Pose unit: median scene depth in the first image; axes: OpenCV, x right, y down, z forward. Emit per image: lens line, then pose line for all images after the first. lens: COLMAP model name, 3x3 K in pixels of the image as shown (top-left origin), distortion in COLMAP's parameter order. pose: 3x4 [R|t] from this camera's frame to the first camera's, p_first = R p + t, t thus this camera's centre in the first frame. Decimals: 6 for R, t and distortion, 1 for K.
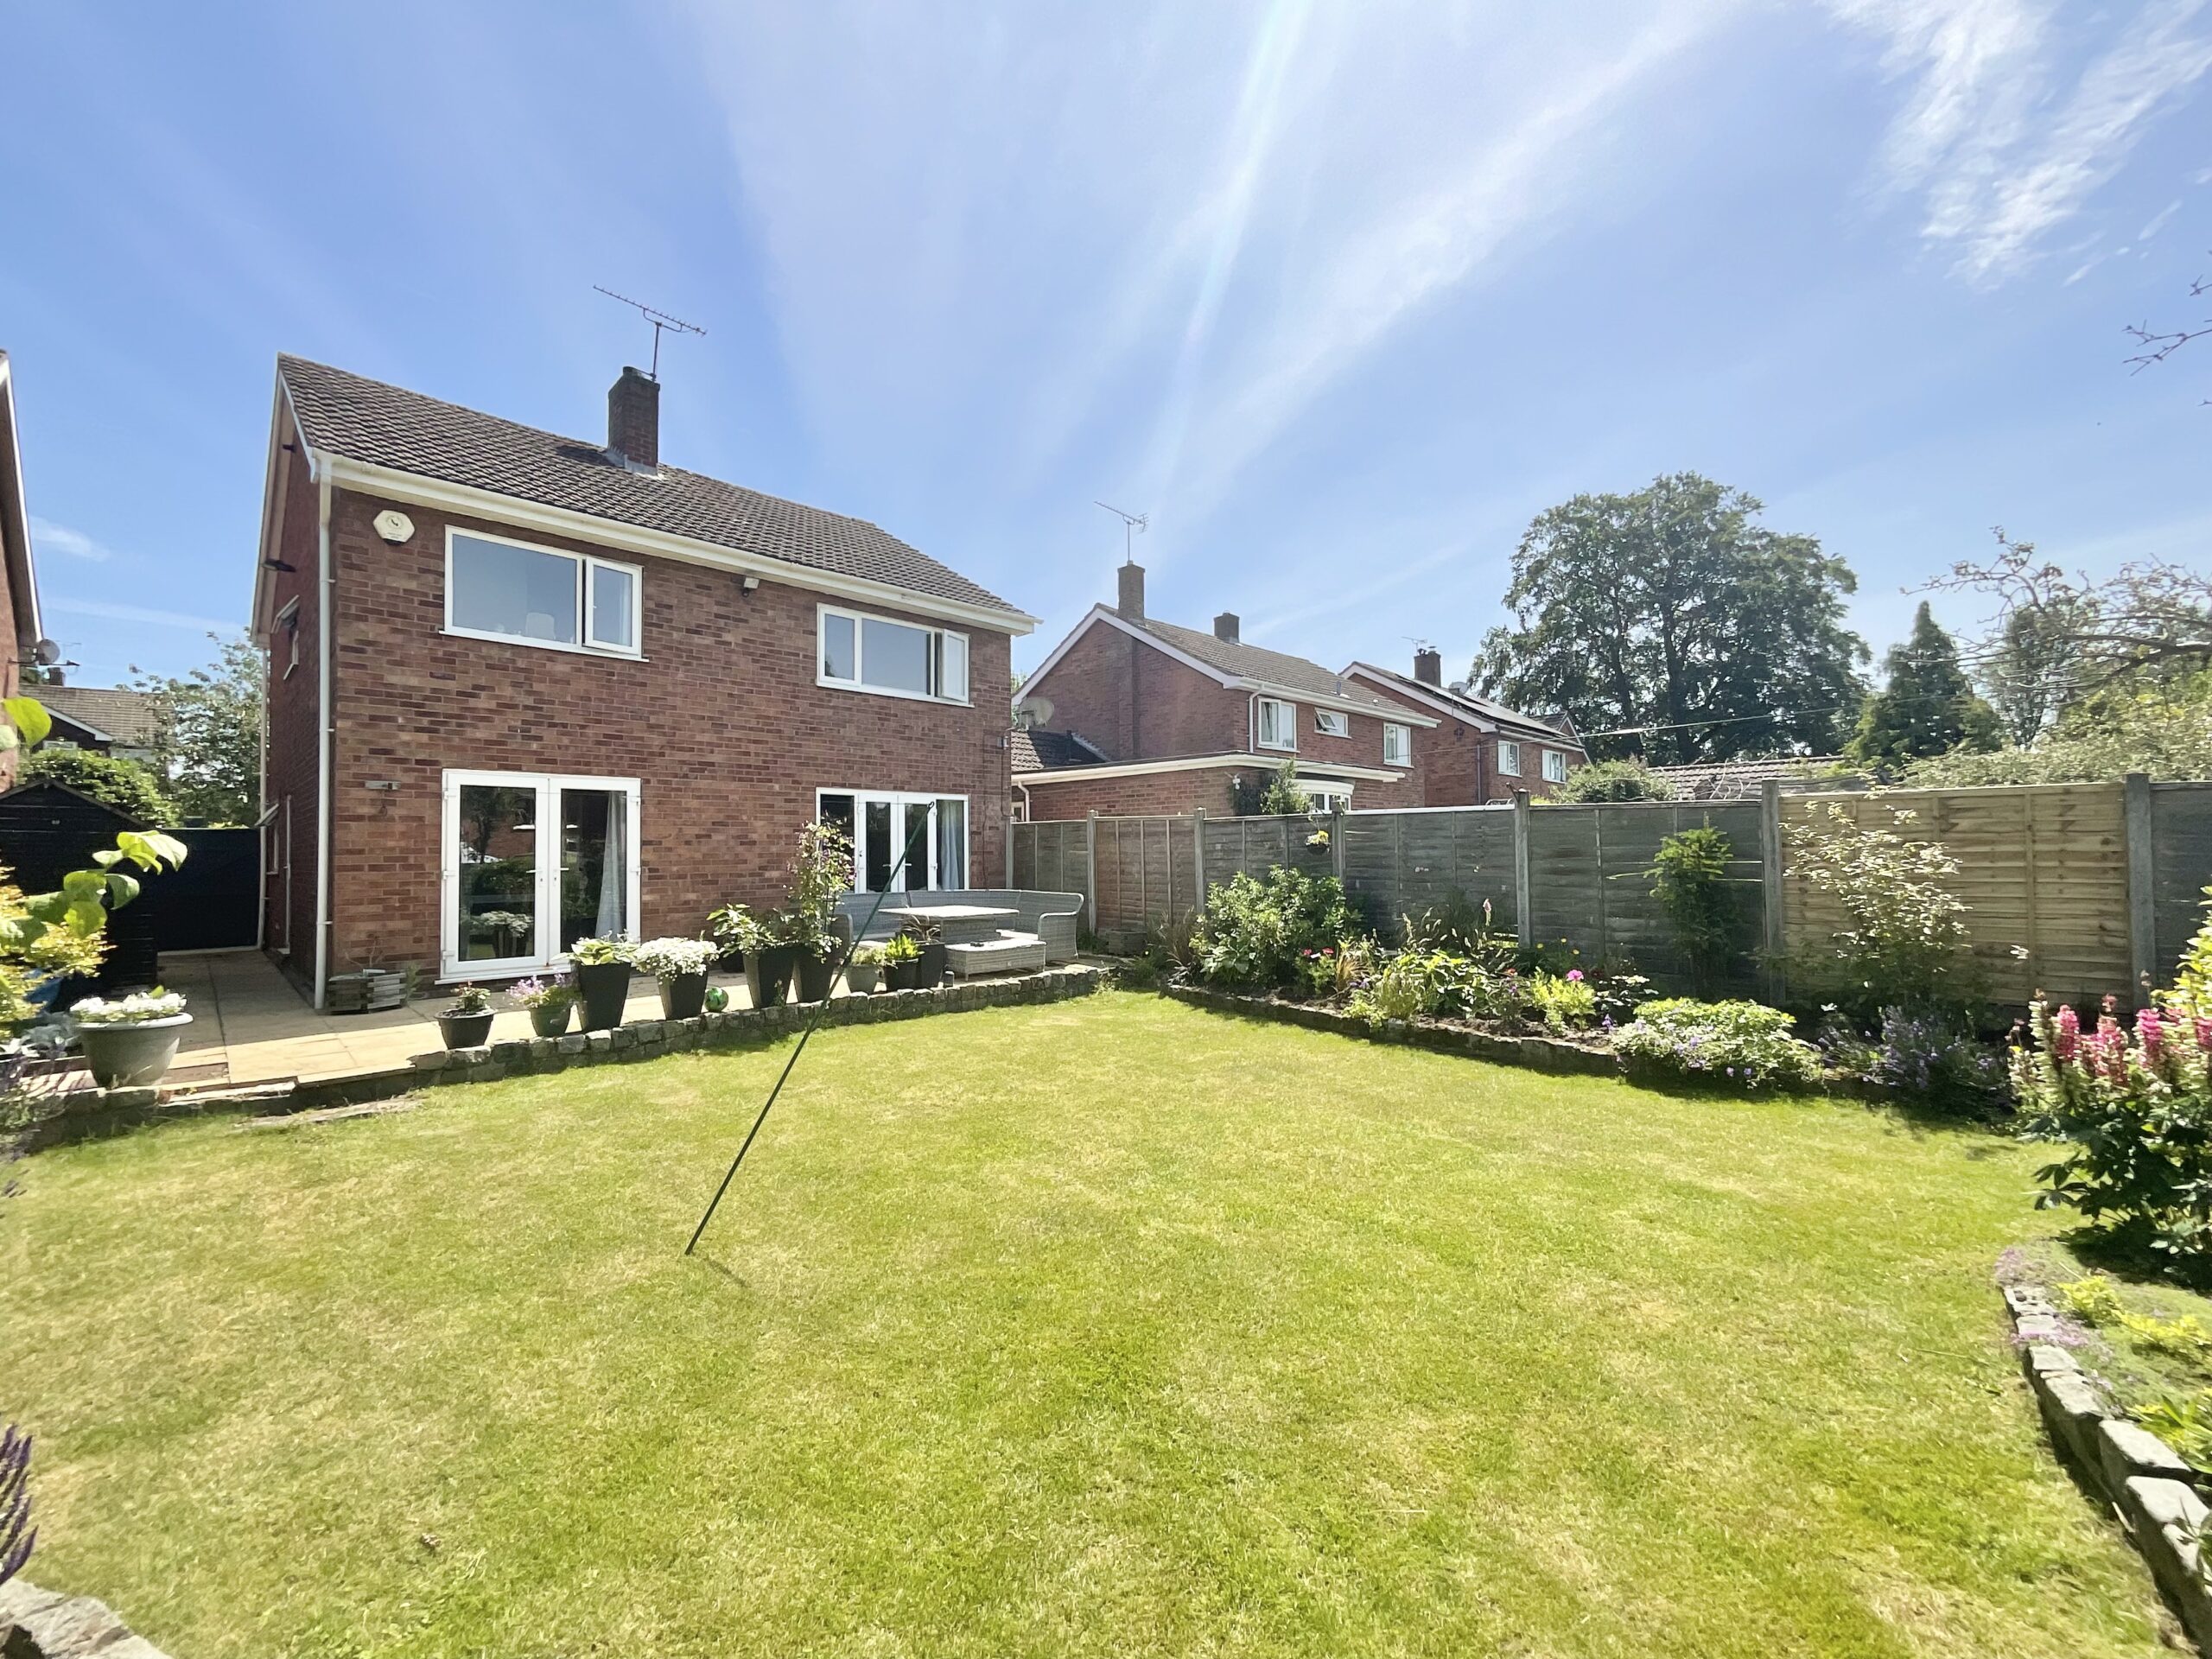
lens RADIAL K [[897.1, 0, 1105.6], [0, 897.1, 826.0], [0, 0, 1]] dist [-0.001297, 0.000465]
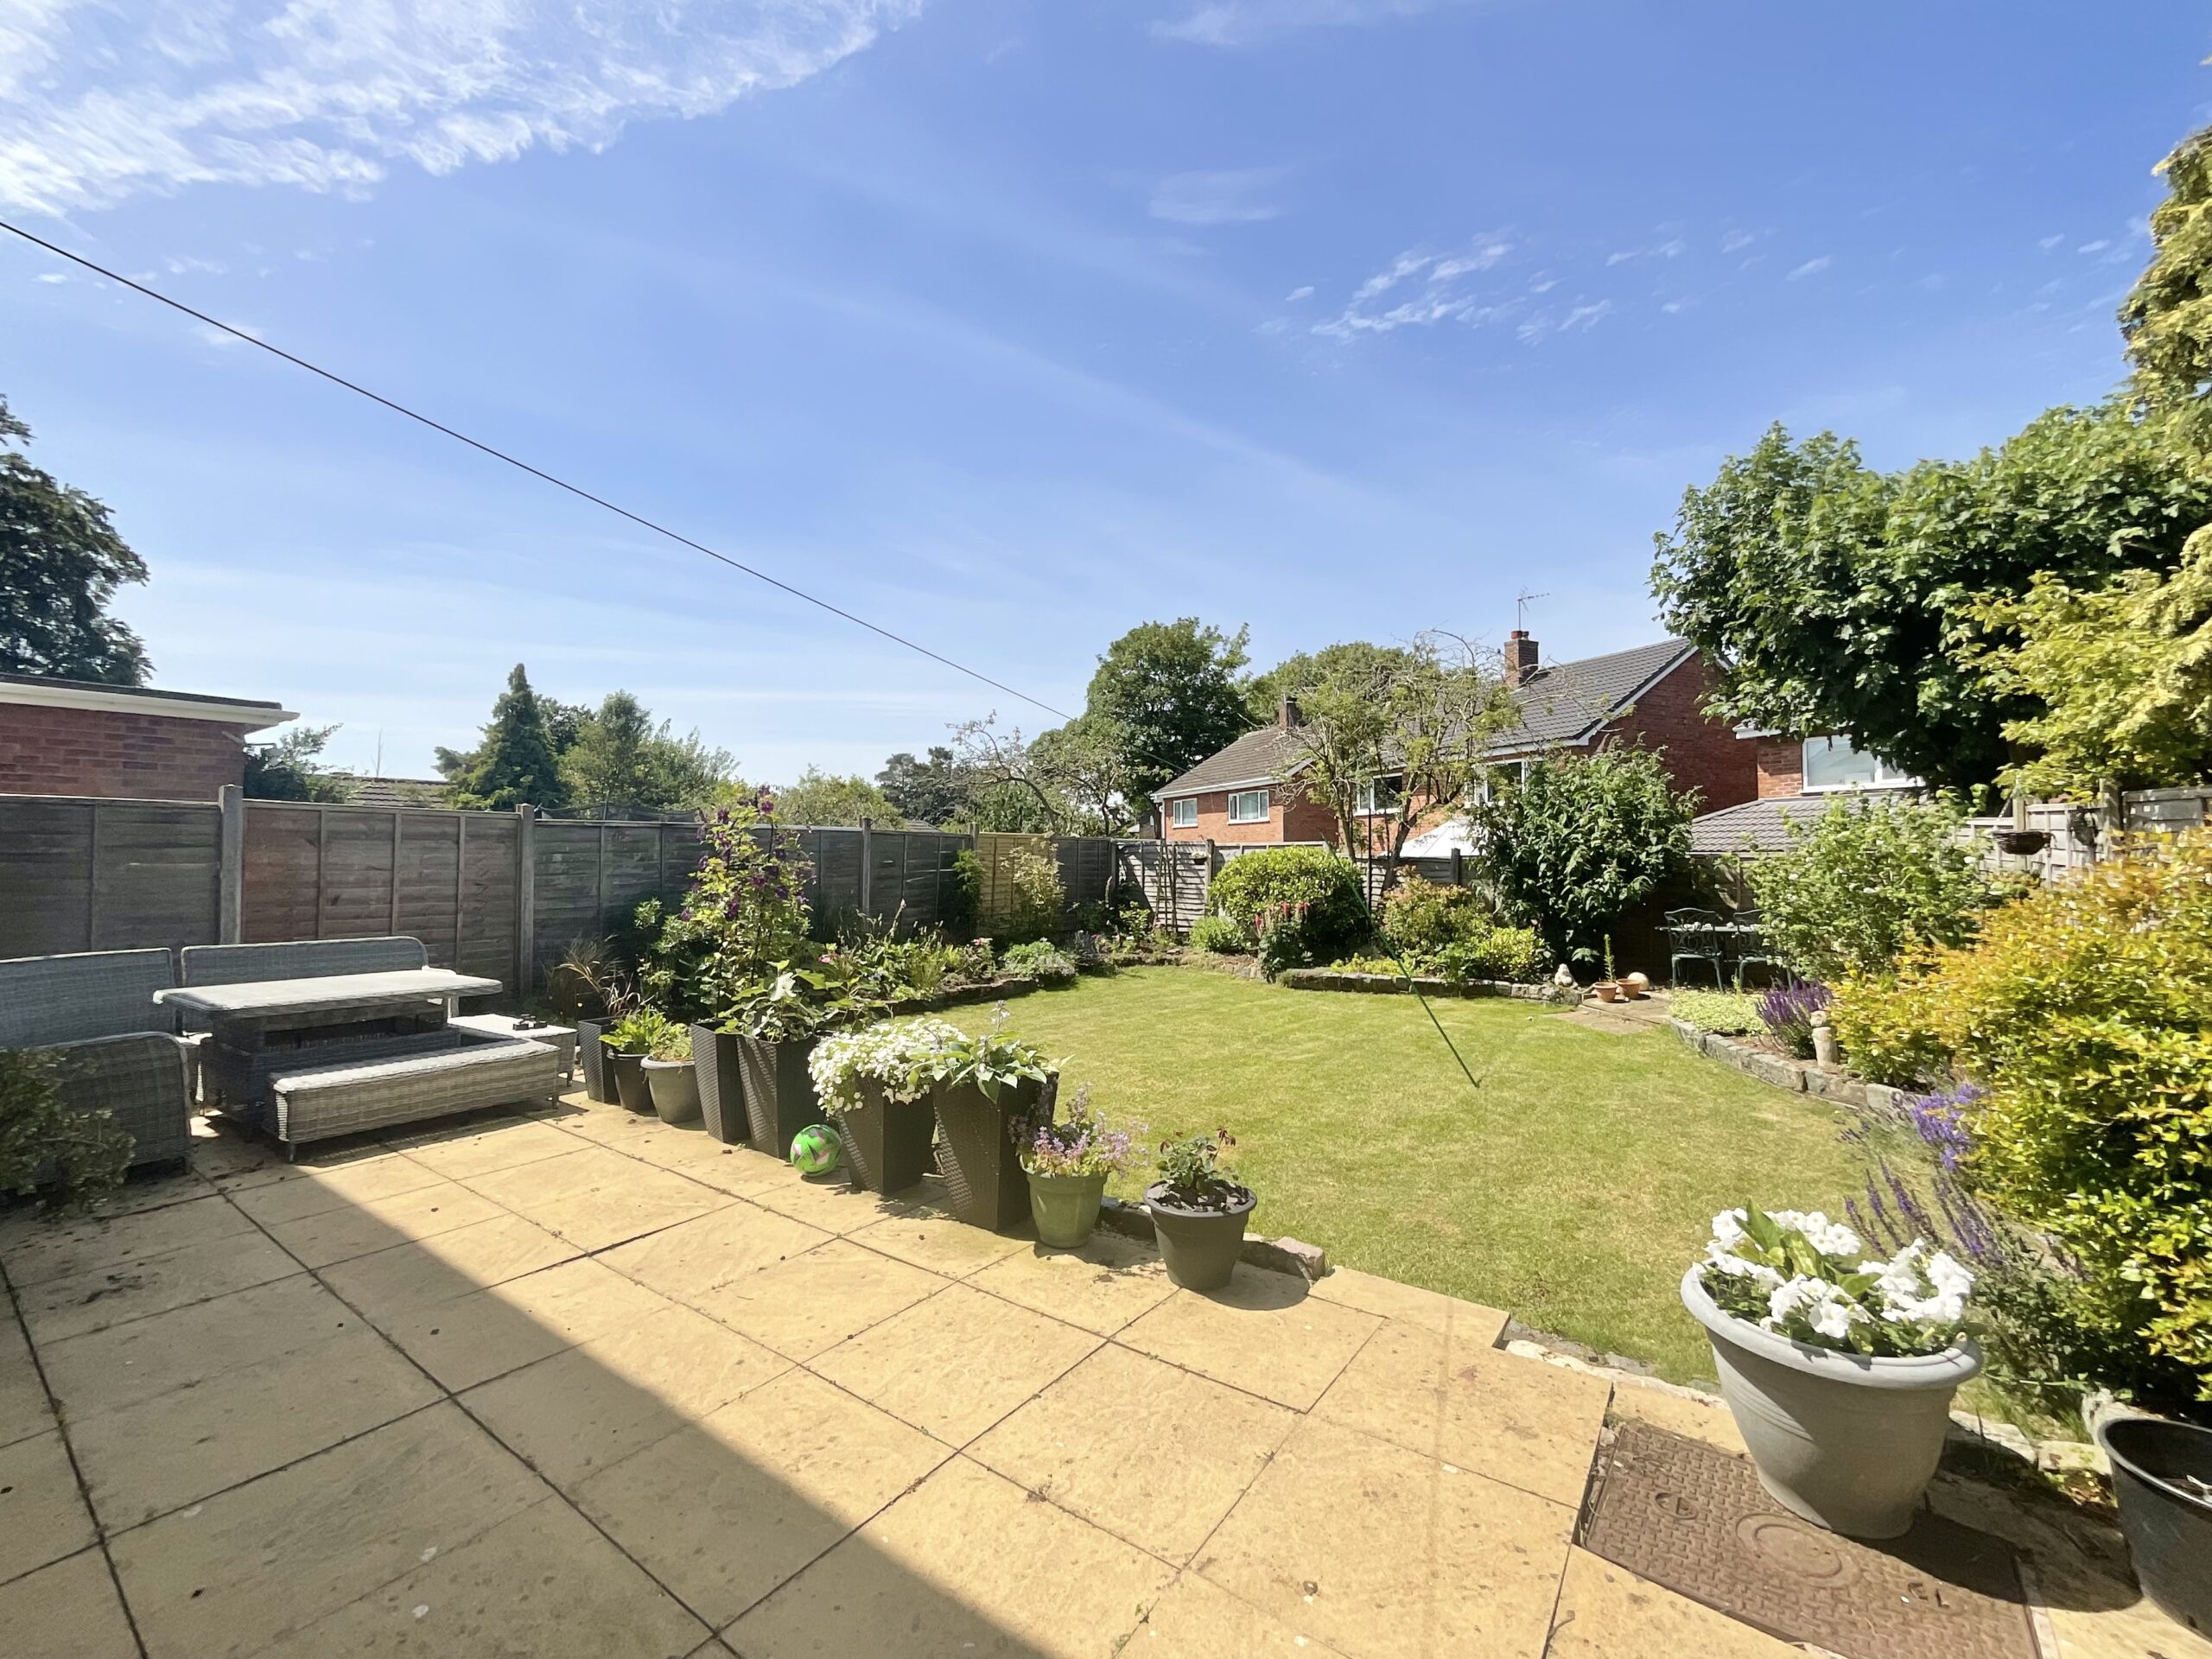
lens RADIAL K [[897.1, 0, 1109.7], [0, 897.1, 830.9], [0, 0, 1]] dist [-0.001297, 0.000465]
pose [[-0.165178, 0.041055, 0.985409, -0.670556], [-0.022164, 0.998726, -0.045325, 0.023489], [-0.986015, -0.029327, -0.164057, 0.641830]]
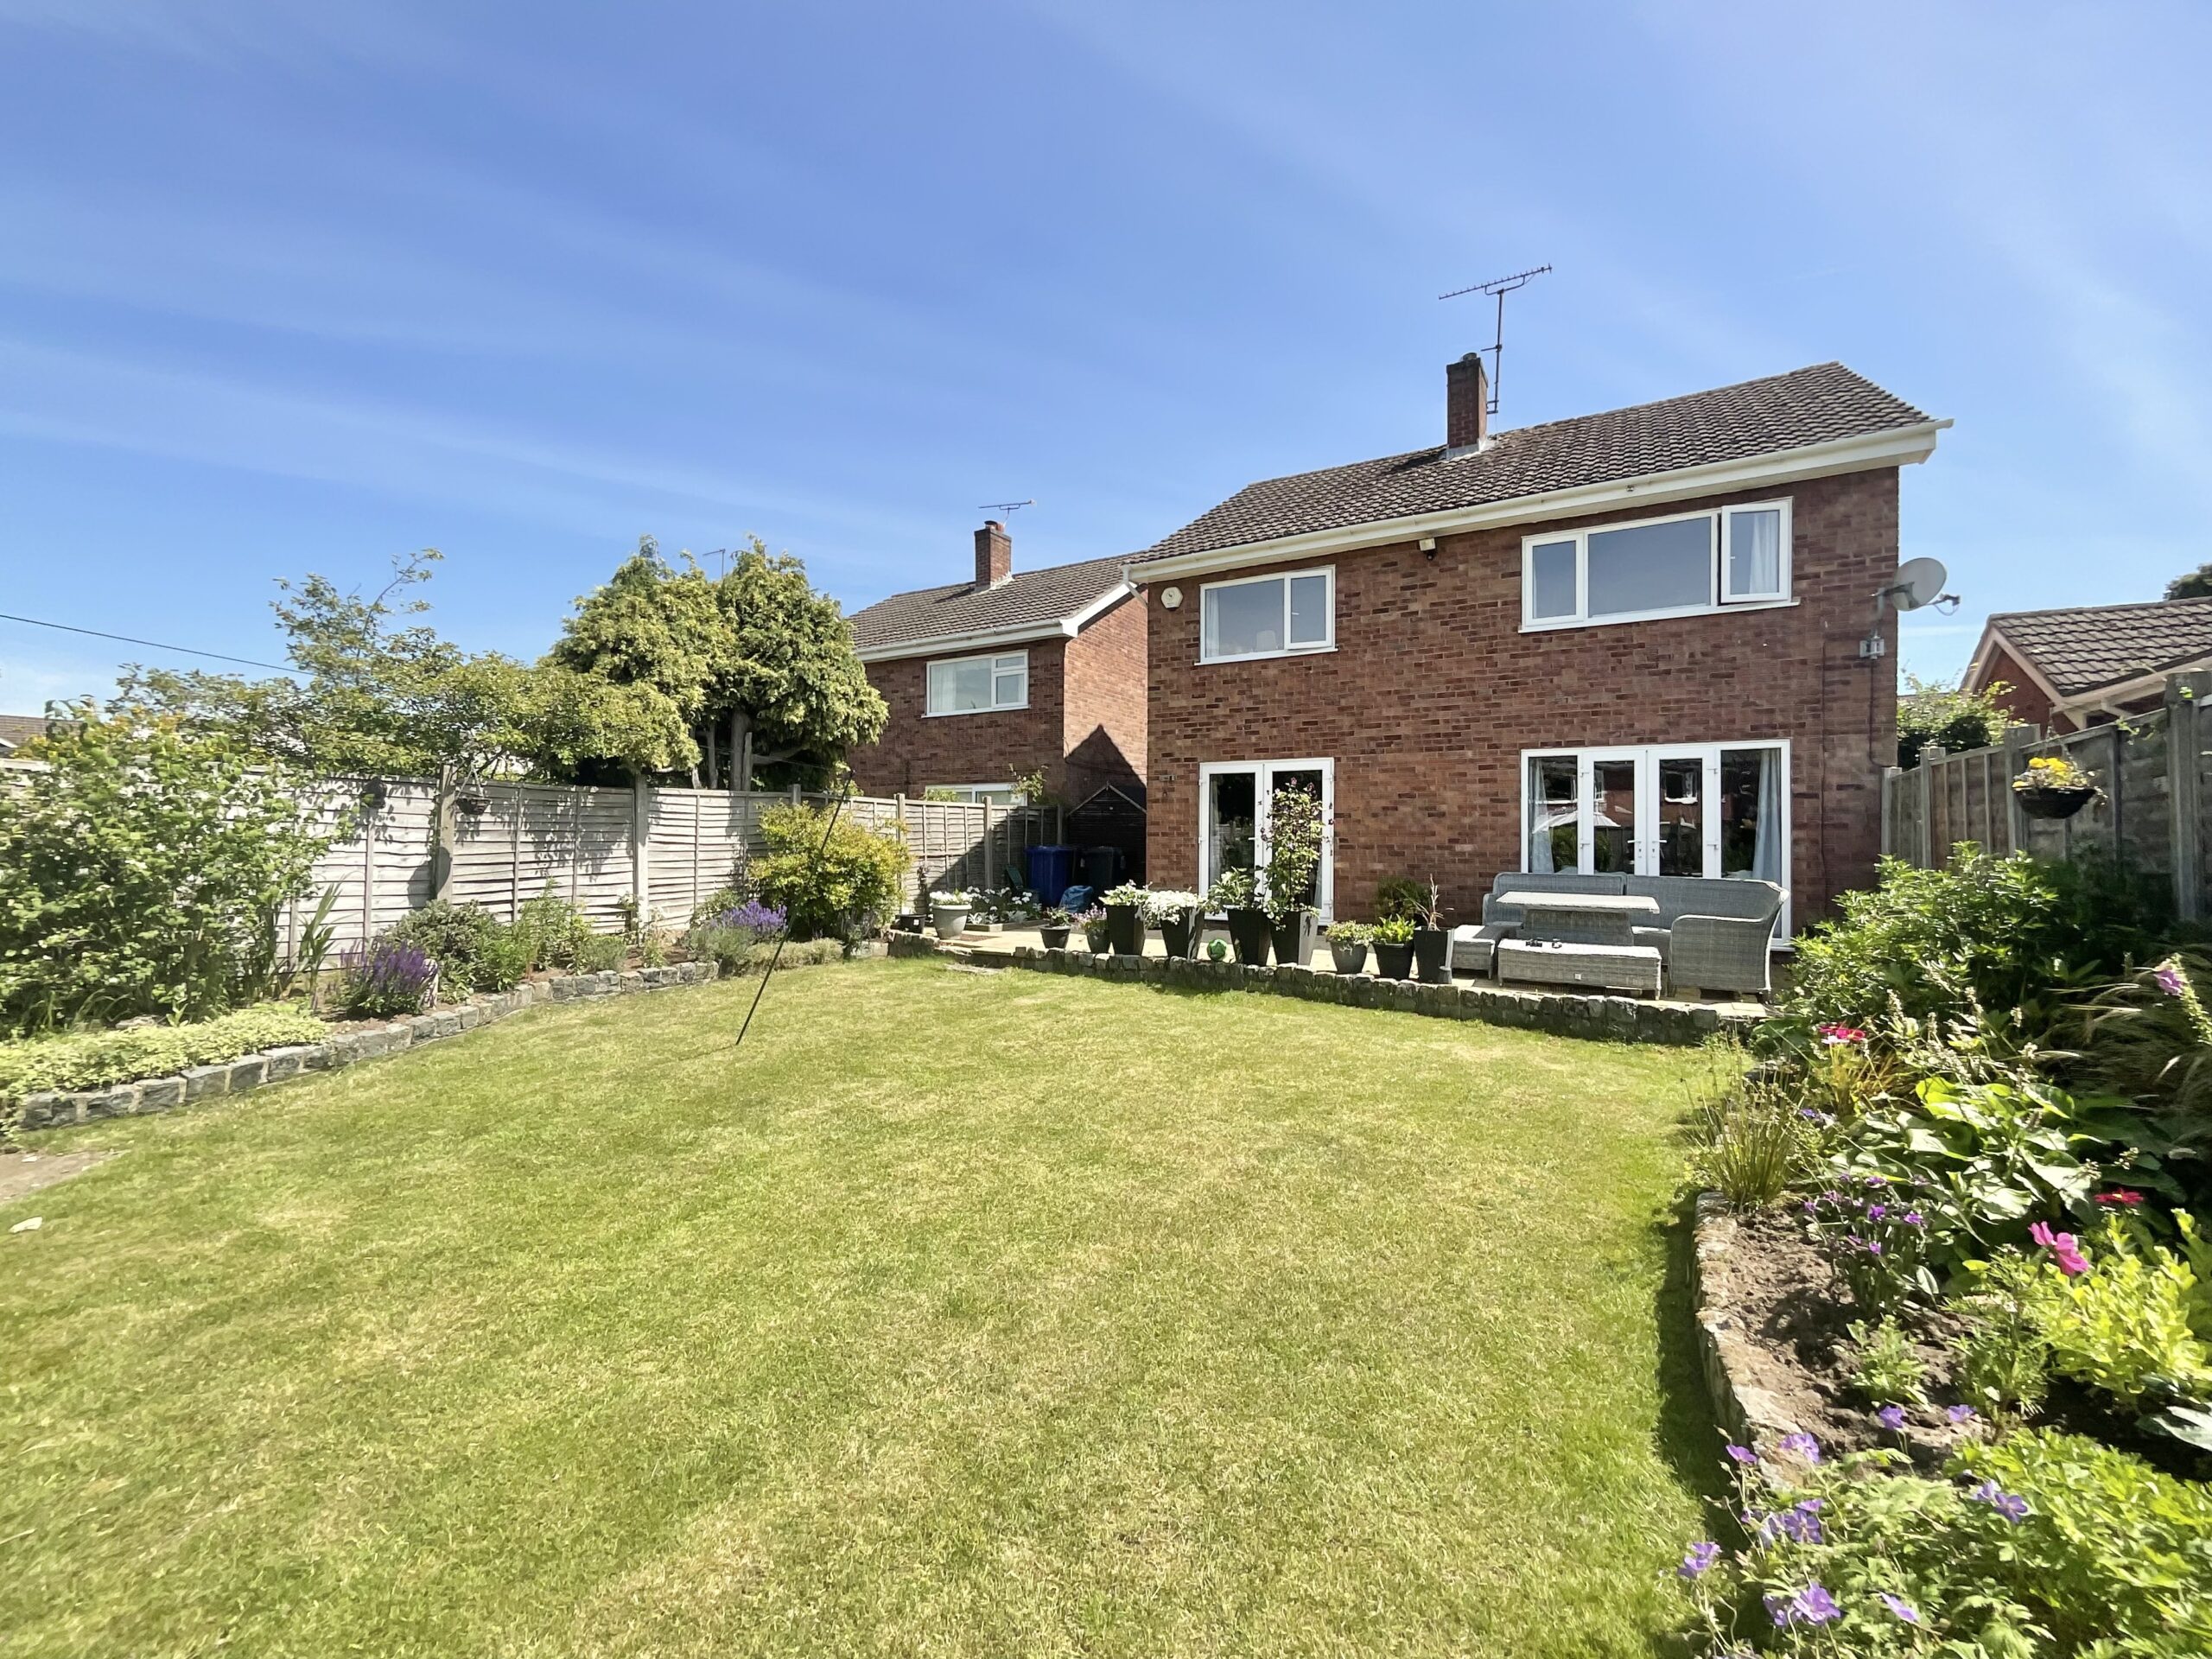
lens RADIAL K [[897.1, 0, 1101.7], [0, 897.1, 831.4], [0, 0, 1]] dist [-0.001297, 0.000465]
pose [[0.245349, 0.004713, -0.969423, 0.436269], [0.023537, 0.999664, 0.010817, 0.017418], [0.969149, -0.025472, 0.245156, 0.400730]]
